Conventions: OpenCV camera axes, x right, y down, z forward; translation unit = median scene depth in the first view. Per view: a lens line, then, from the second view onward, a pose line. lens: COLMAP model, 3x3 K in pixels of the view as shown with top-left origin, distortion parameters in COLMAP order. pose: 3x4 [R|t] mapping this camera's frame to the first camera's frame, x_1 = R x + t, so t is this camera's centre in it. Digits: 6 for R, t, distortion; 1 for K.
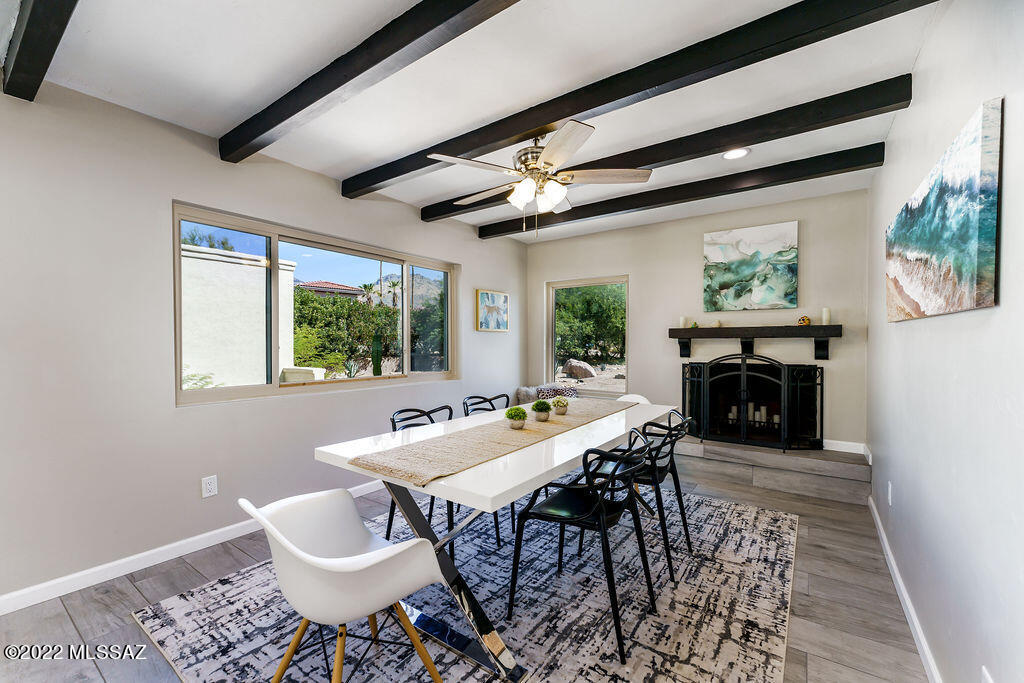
lens RADIAL K [[412.9, 0, 511.0], [0, 412.9, 336.0], [0, 0, 1]] dist [0.000918, 0.000730]
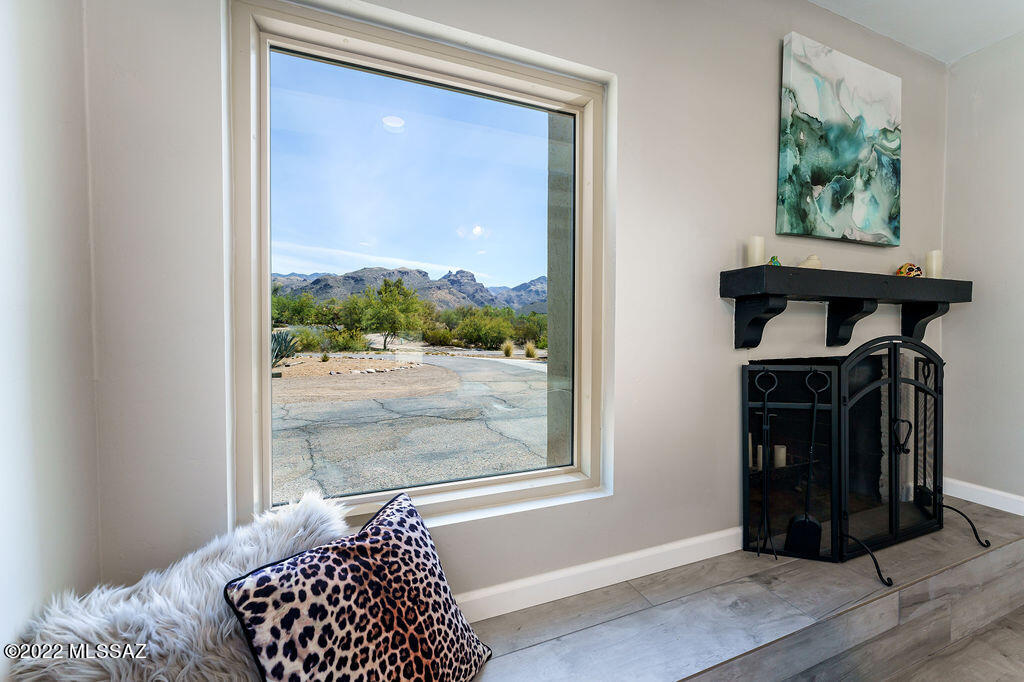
lens RADIAL K [[412.9, 0, 511.0], [0, 412.9, 335.5], [0, 0, 1]] dist [0.000918, 0.000730]
pose [[0.527239, -0.006834, 0.849689, -0.010291], [-0.011202, 0.999825, 0.014992, 0.038814], [-0.849643, -0.017423, 0.527071, 1.047996]]
